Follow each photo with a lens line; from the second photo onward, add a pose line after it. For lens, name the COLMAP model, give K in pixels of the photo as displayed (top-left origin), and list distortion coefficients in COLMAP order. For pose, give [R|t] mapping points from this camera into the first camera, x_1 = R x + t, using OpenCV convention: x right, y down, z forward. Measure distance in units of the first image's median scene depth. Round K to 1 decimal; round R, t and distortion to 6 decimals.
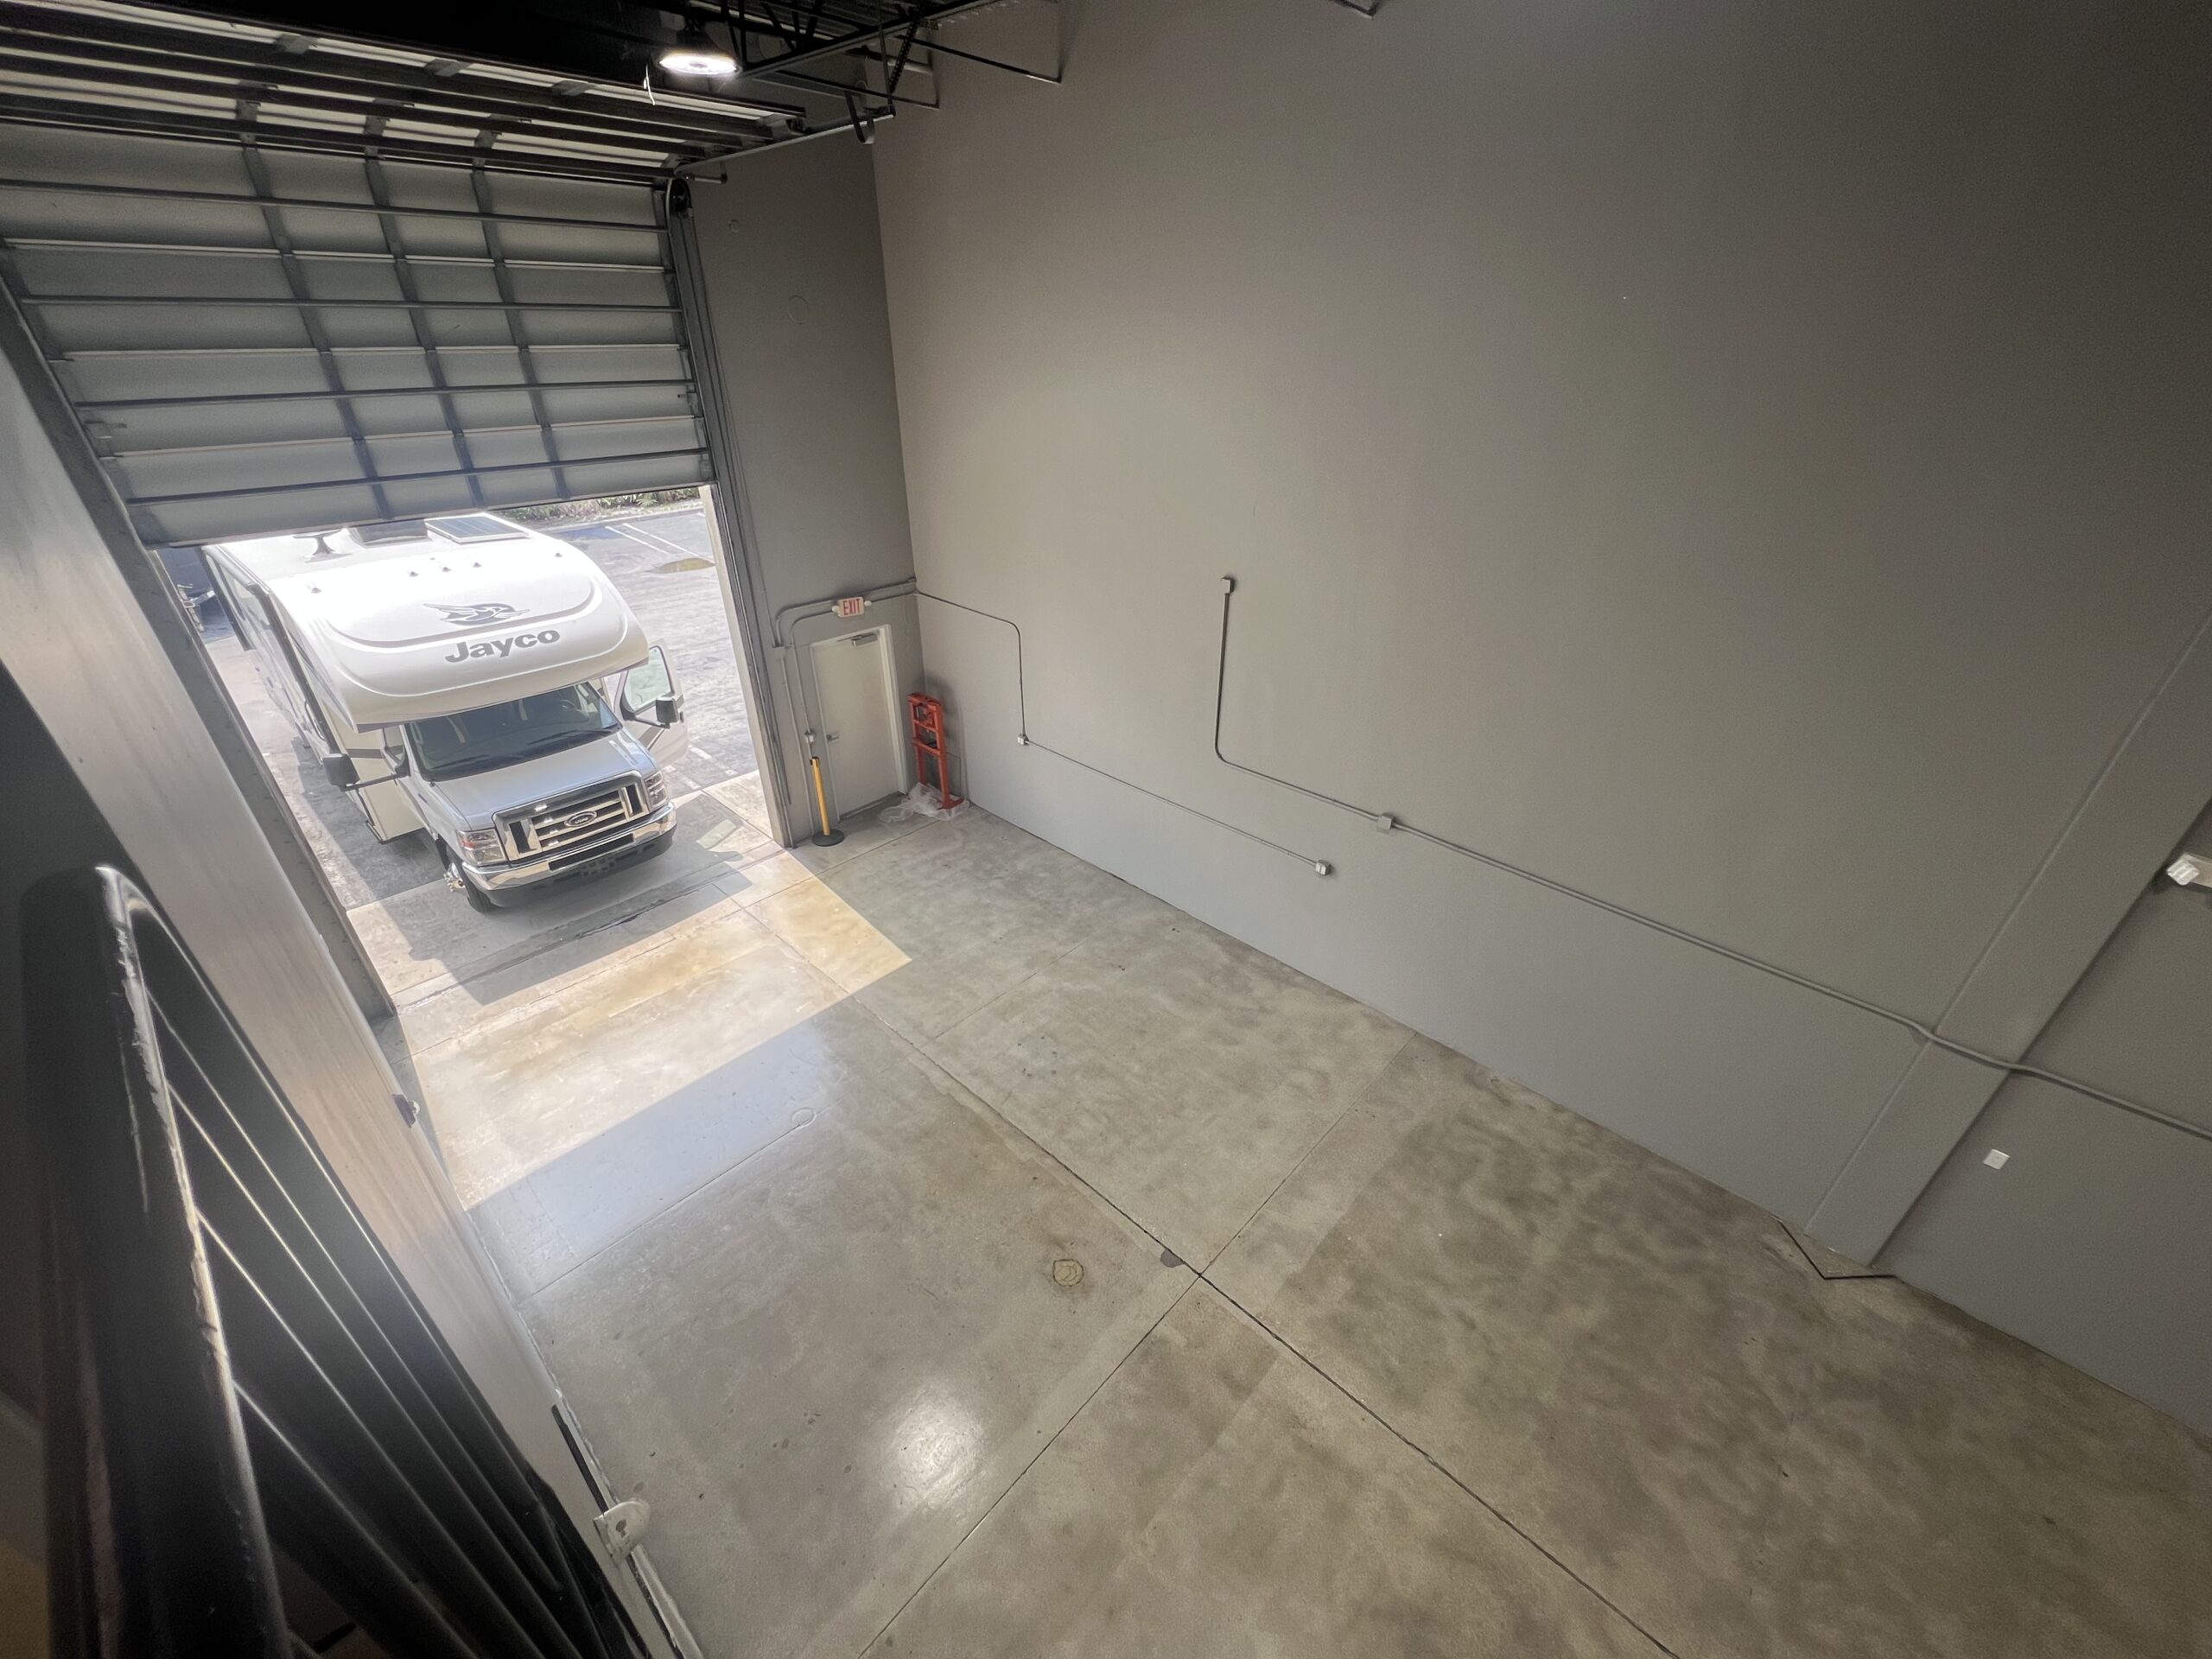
lens RADIAL K [[886.0, 0, 1108.3], [0, 886.0, 834.0], [0, 0, 1]] dist [-0.002414, 0.000569]
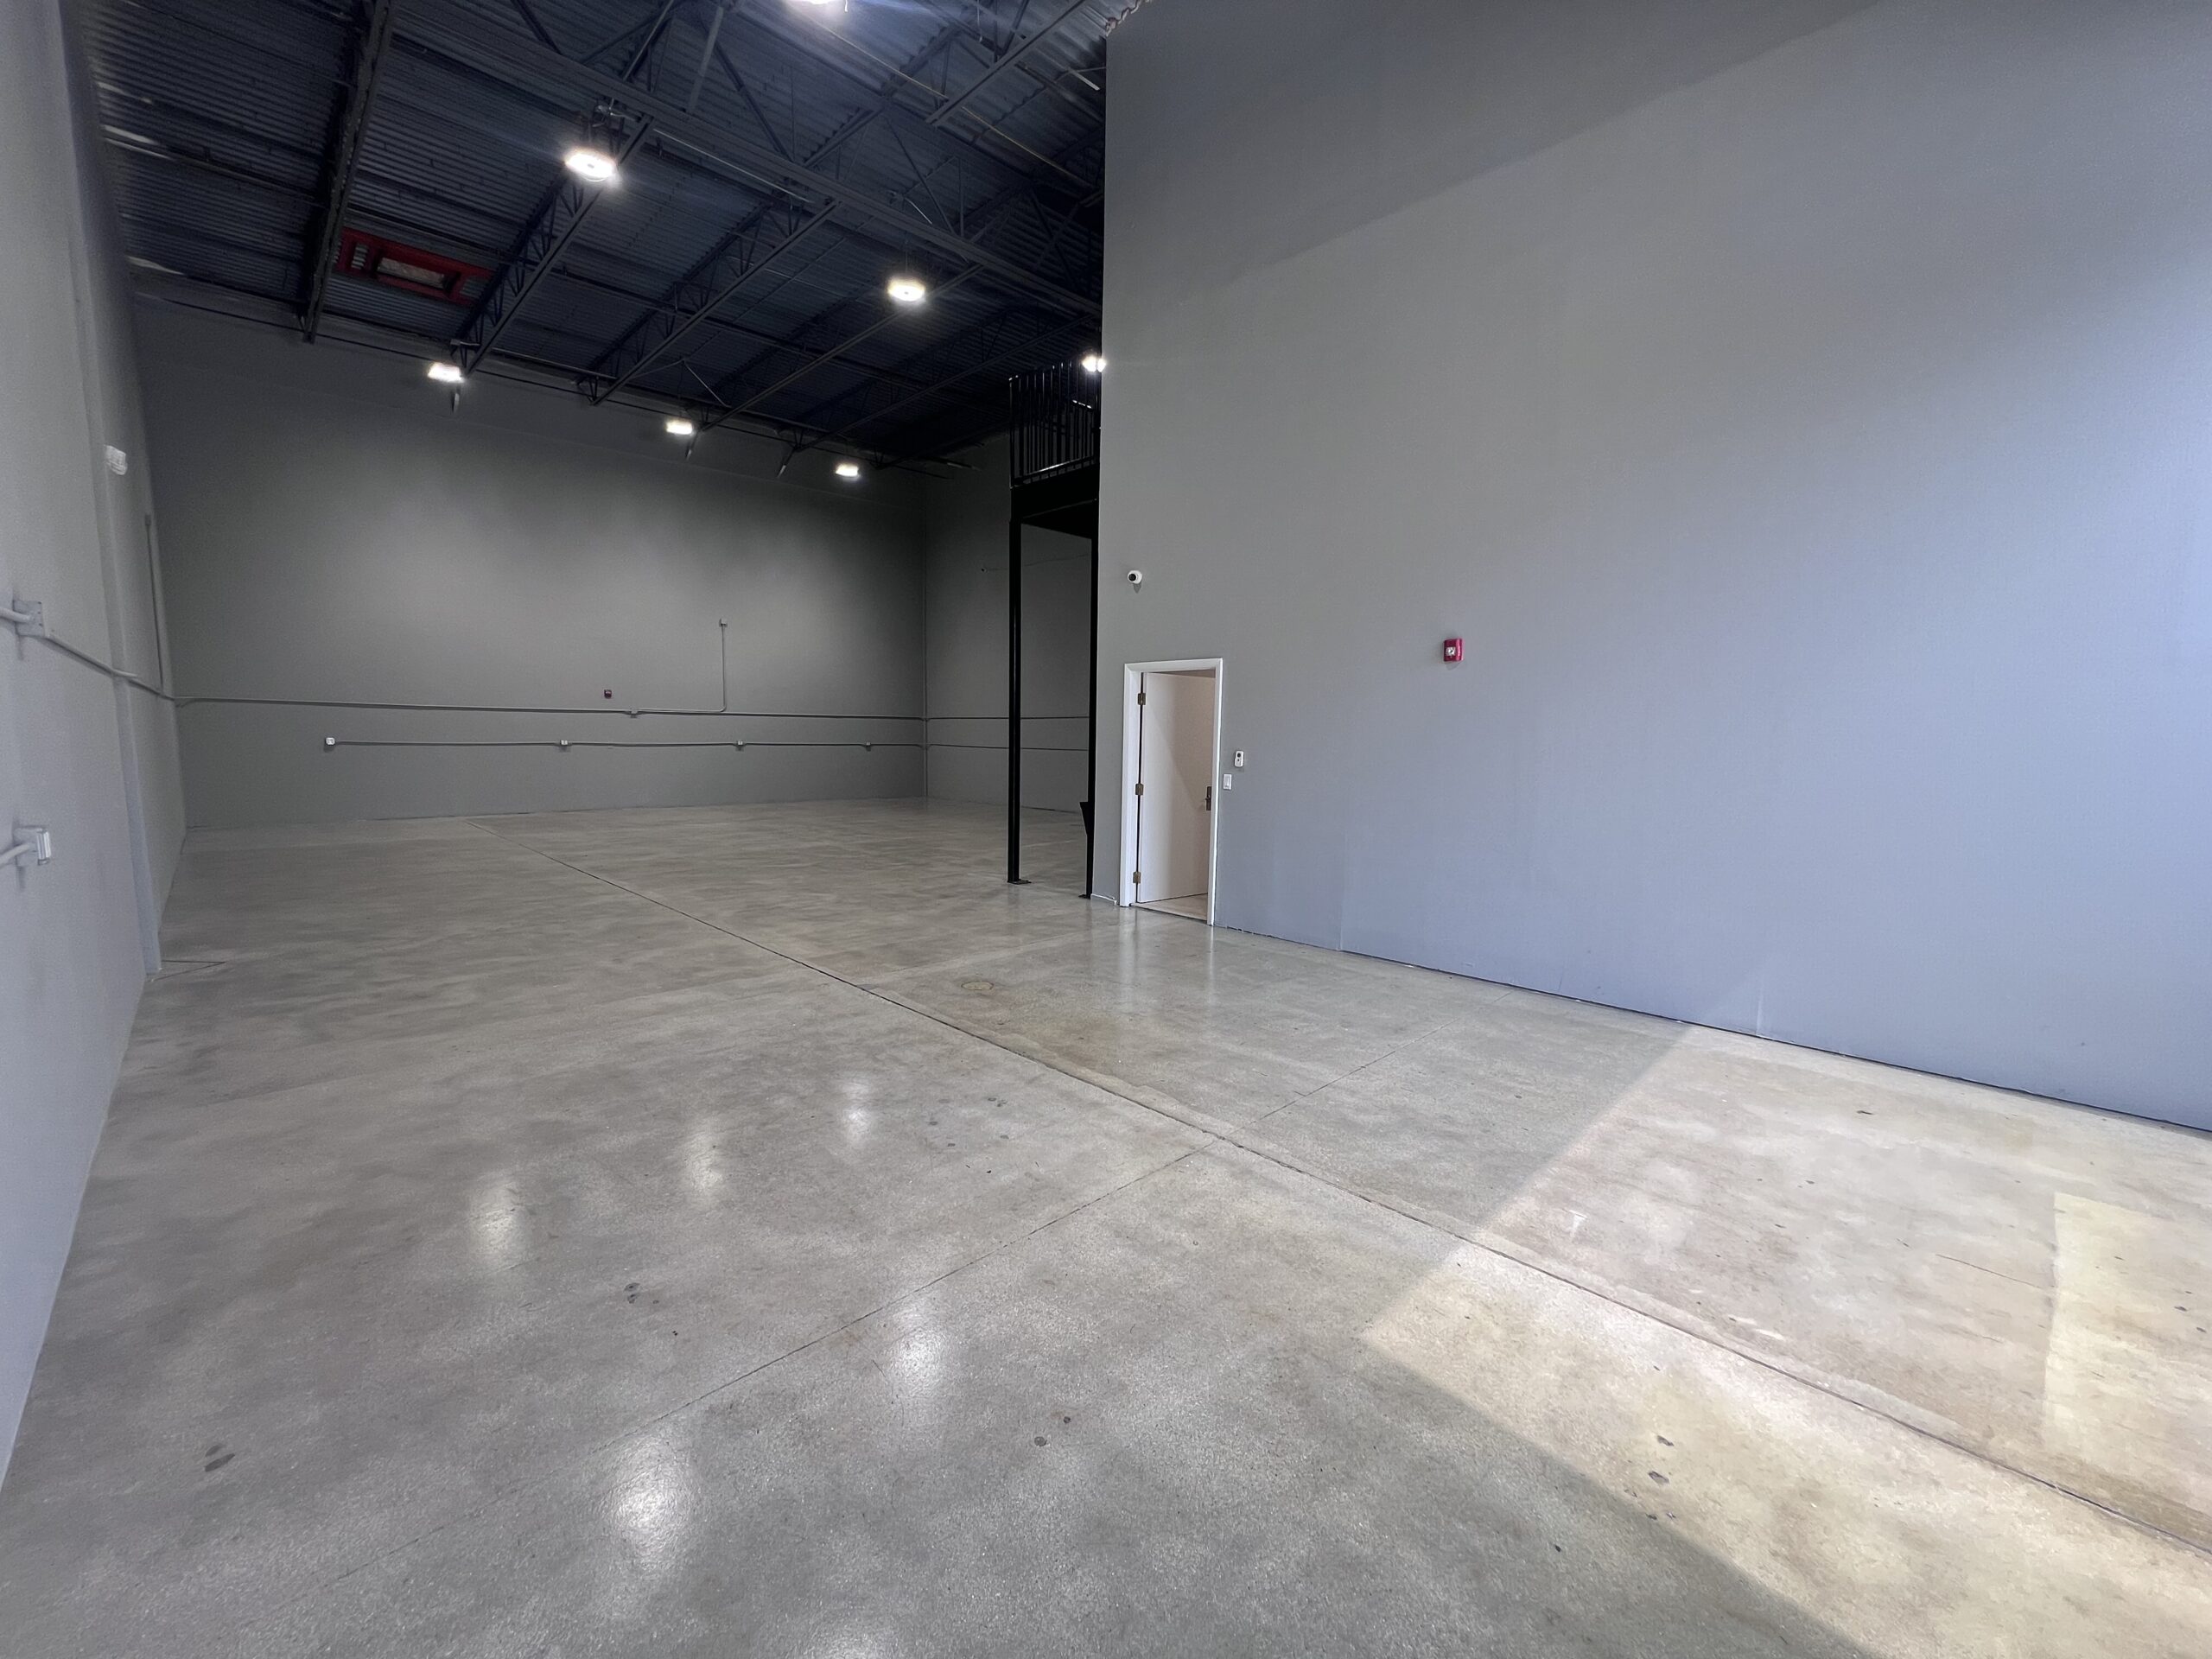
lens RADIAL K [[886.0, 0, 1108.3], [0, 886.0, 834.0], [0, 0, 1]] dist [-0.002414, 0.000569]
pose [[-0.998844, -0.031423, 0.036373, -0.181324], [-0.003331, 0.800149, 0.599793, -0.178910], [-0.047951, 0.598978, -0.799328, 1.388094]]
